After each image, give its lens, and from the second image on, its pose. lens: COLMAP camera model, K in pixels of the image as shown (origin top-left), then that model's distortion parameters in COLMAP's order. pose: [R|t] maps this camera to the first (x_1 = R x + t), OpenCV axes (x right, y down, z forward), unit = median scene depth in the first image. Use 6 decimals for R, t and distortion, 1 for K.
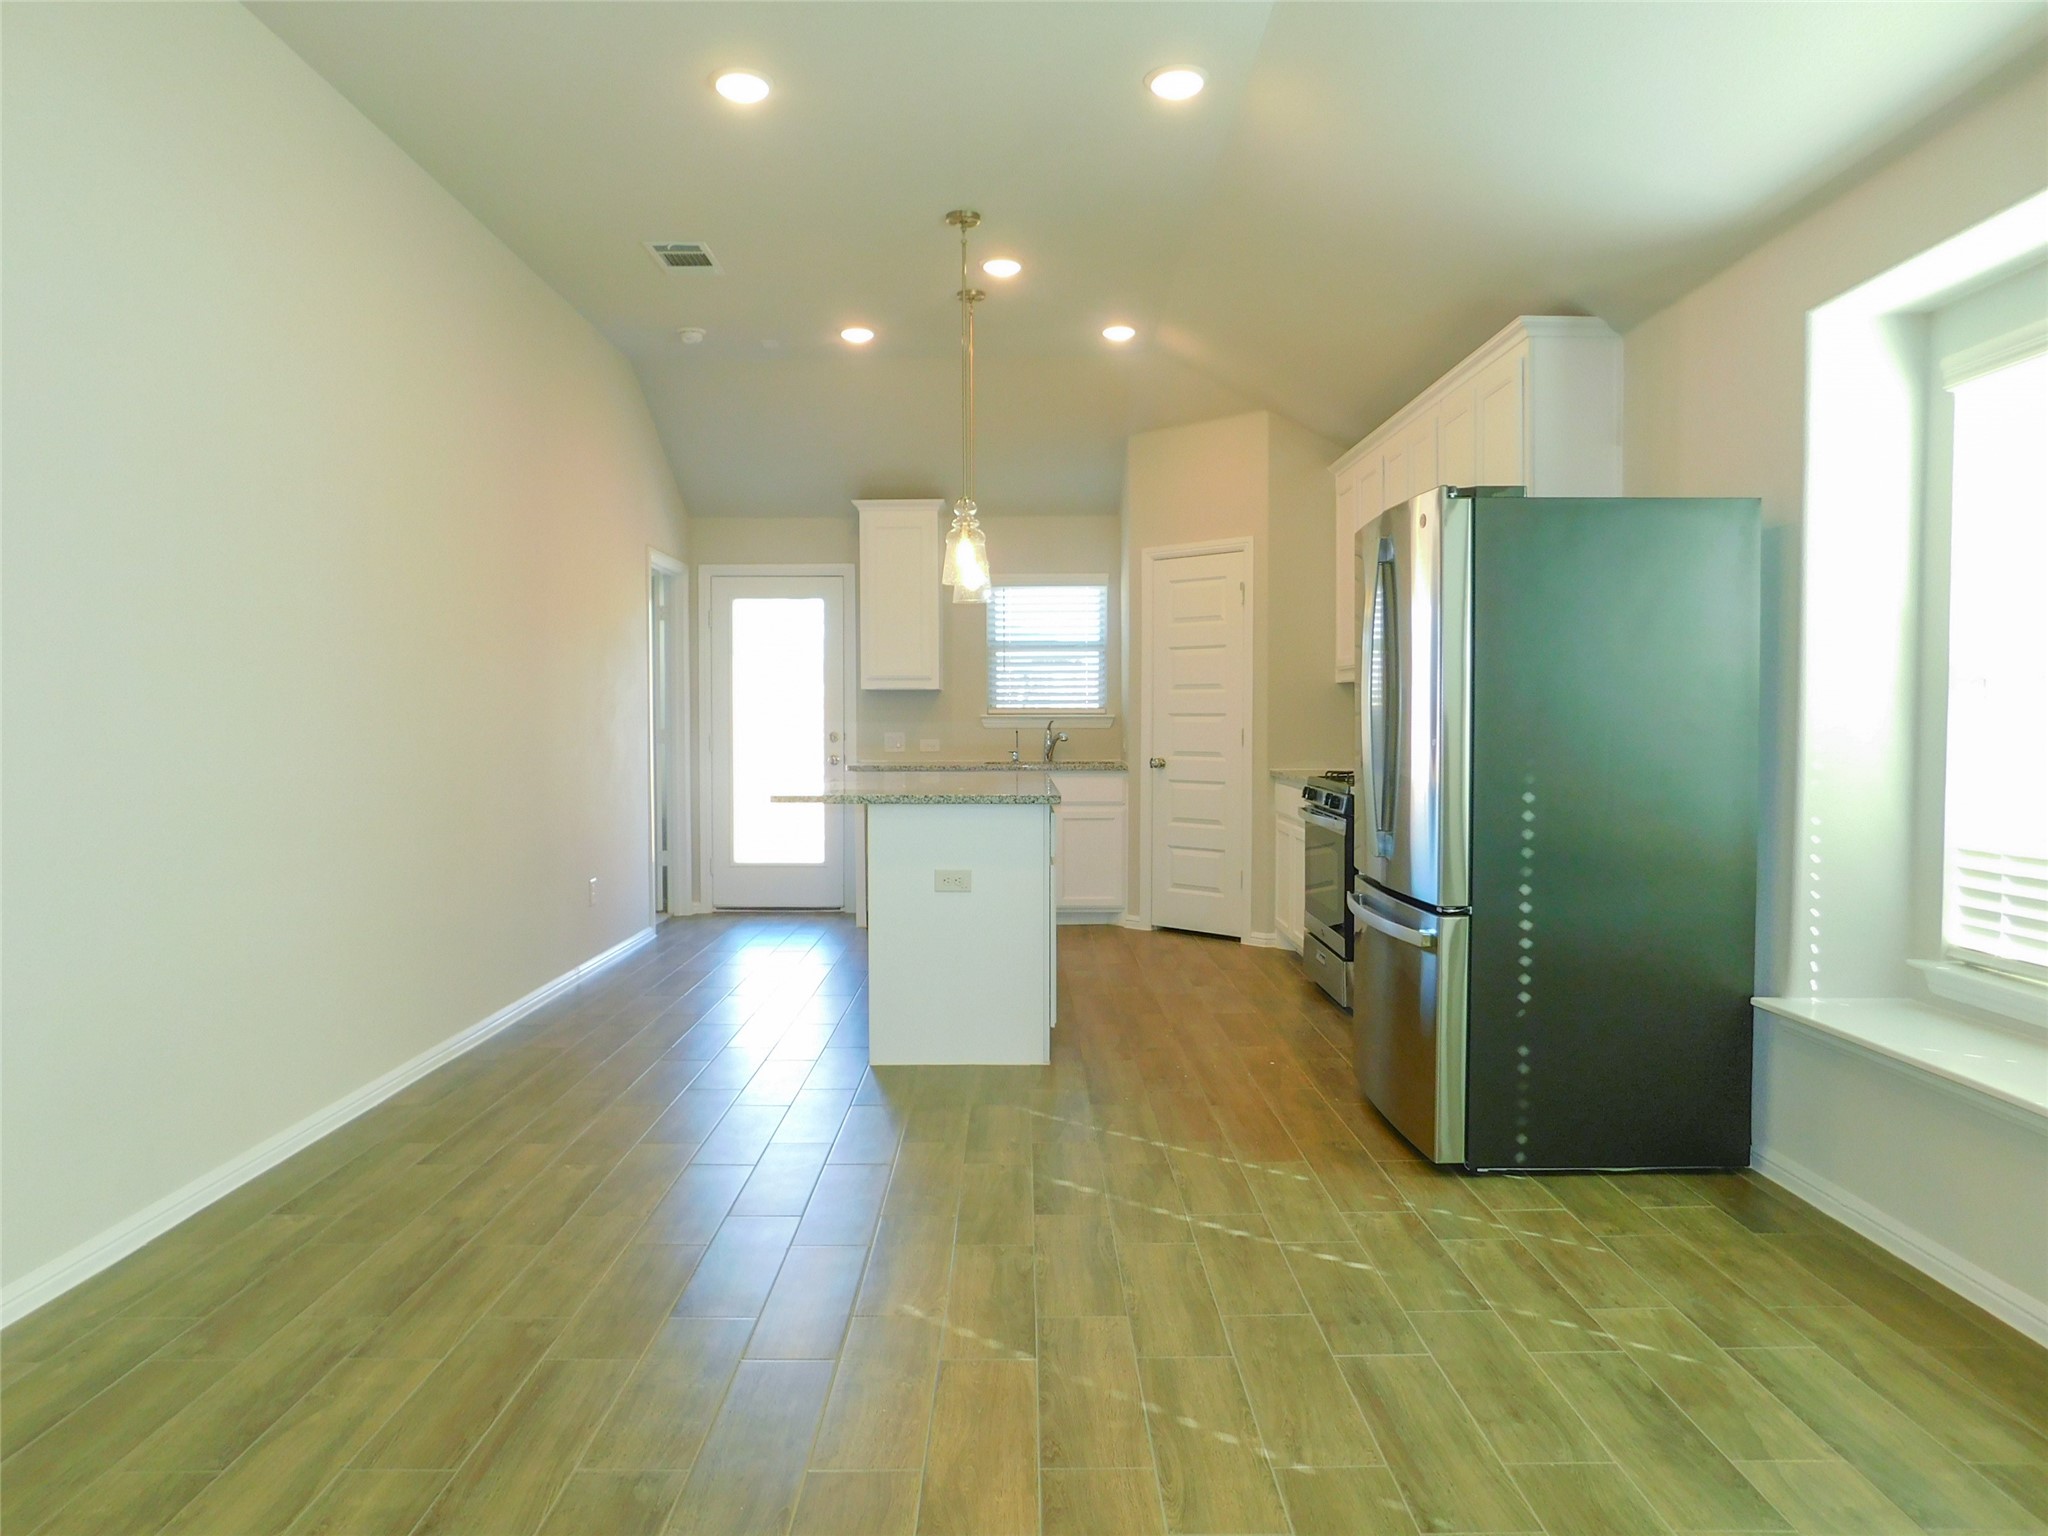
lens RADIAL K [[1346.0, 0, 1034.8], [0, 1346.0, 768.9], [0, 0, 1]] dist [-0.068169, 0.063322]
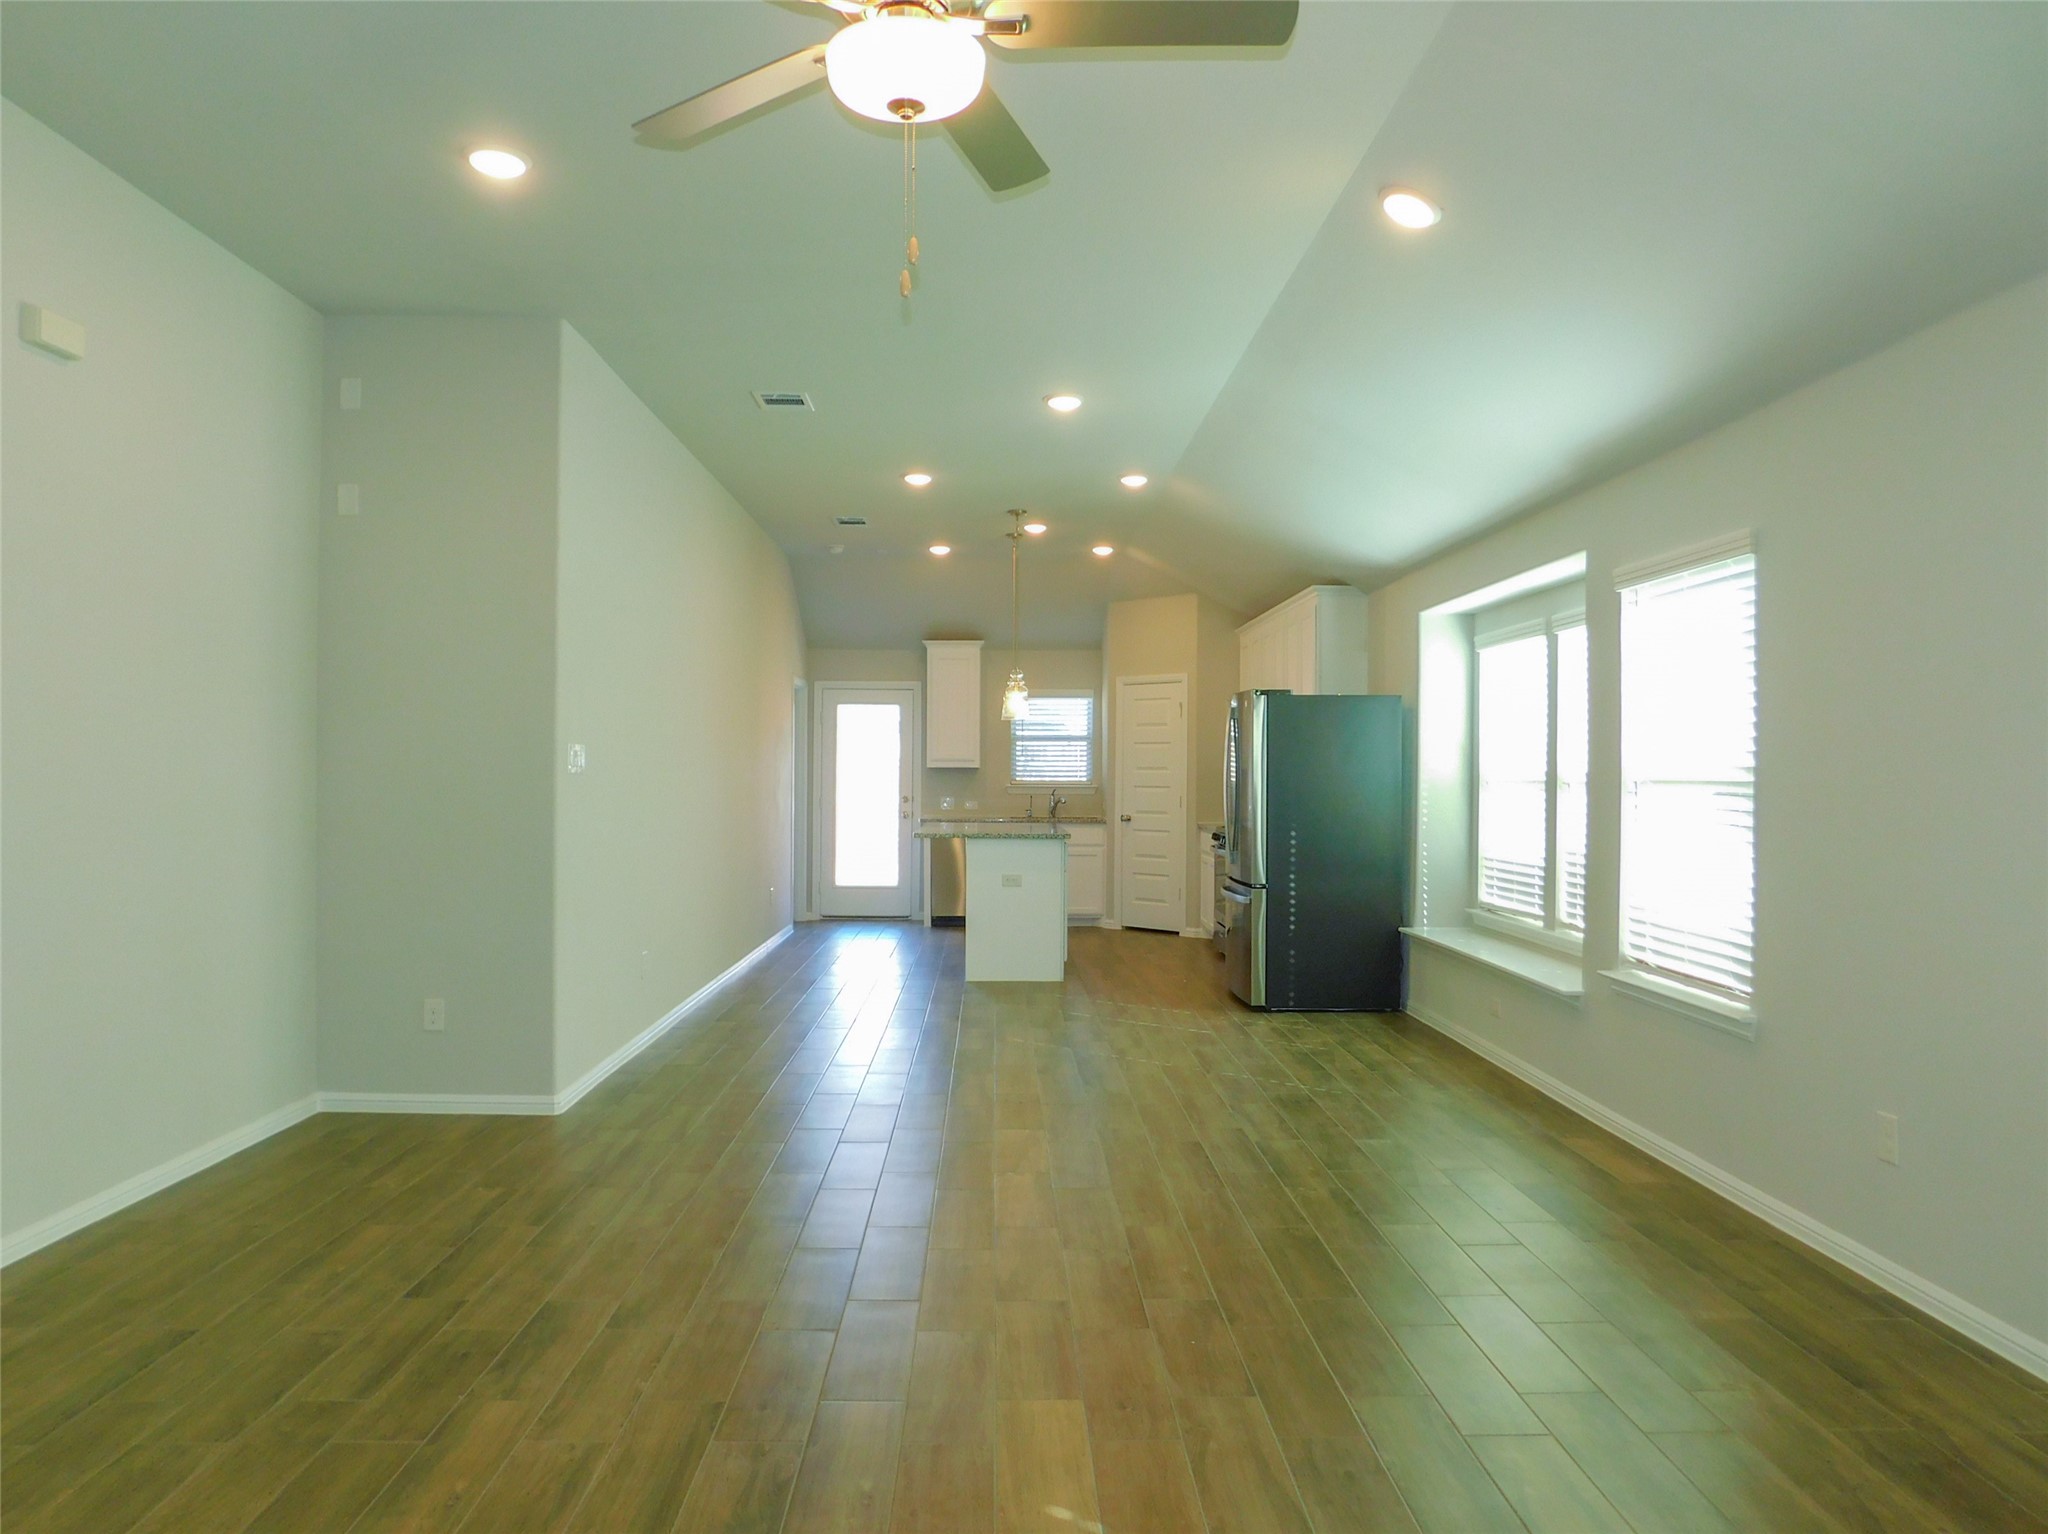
lens RADIAL K [[1372.3, 0, 1026.4], [0, 1372.3, 763.1], [0, 0, 1]] dist [-0.072398, 0.055750]
pose [[0.999897, 0.007627, 0.012147, -0.043444], [-0.007052, 0.998884, -0.046704, 0.006803], [-0.012490, 0.046613, 0.998835, -0.589297]]
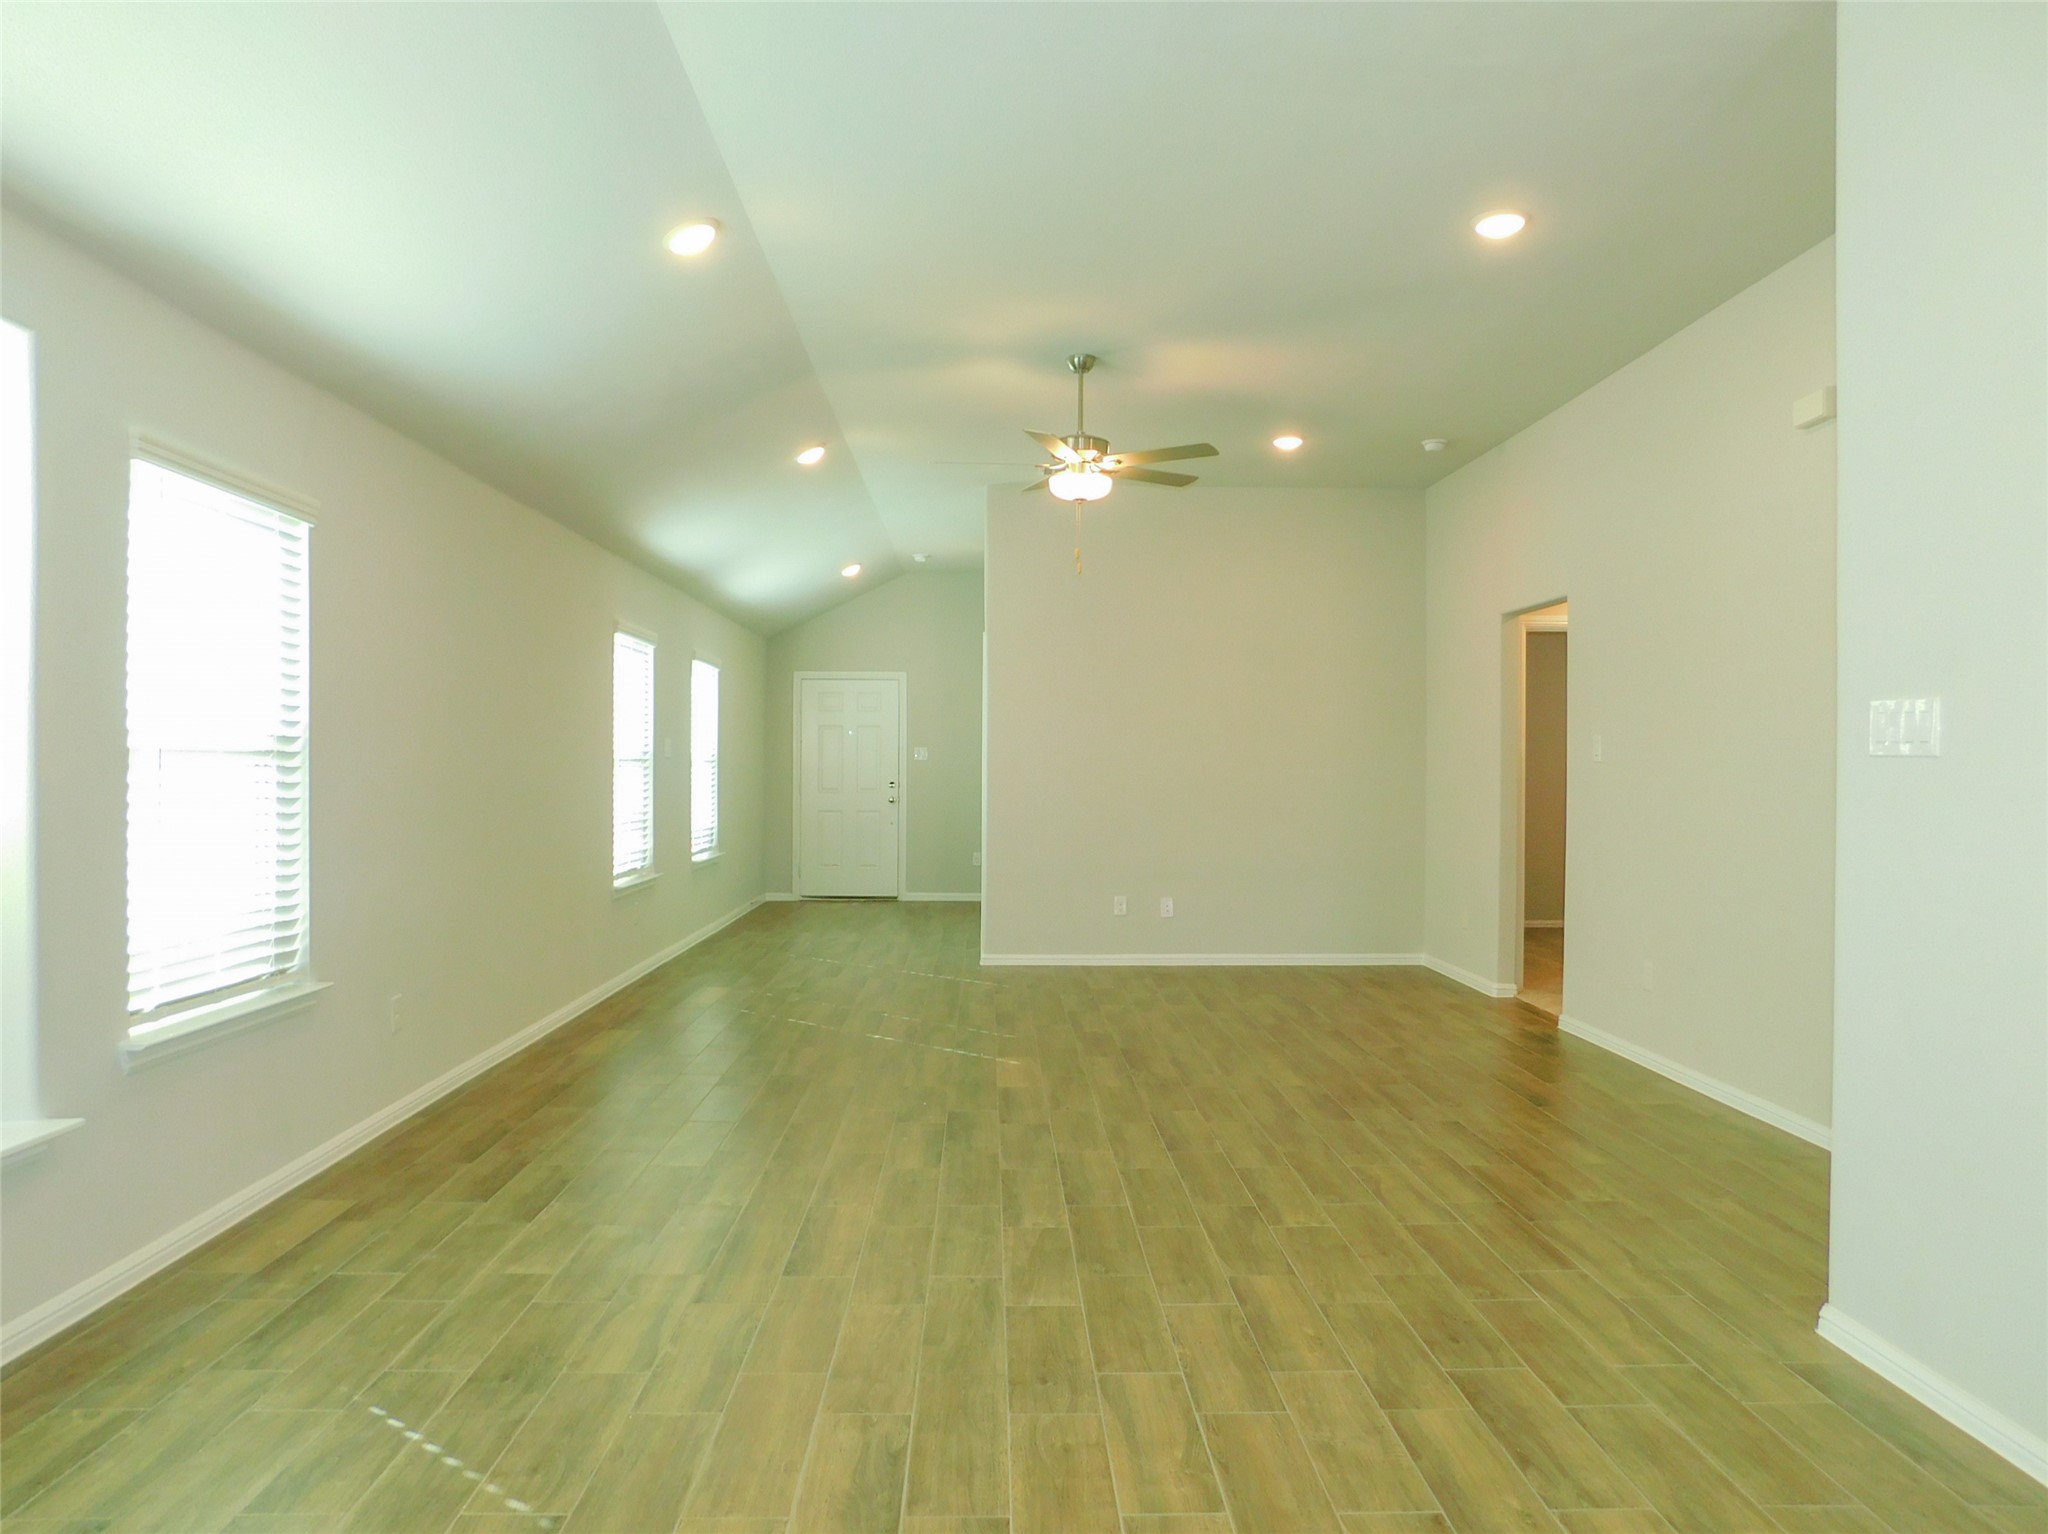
lens RADIAL K [[1331.6, 0, 1027.8], [0, 1331.6, 769.6], [0, 0, 1]] dist [-0.072453, 0.053738]
pose [[-0.999782, -0.006065, -0.019969, -0.021562], [-0.006886, 0.999122, 0.041321, -0.032400], [0.019701, 0.041449, -0.998946, 0.577299]]
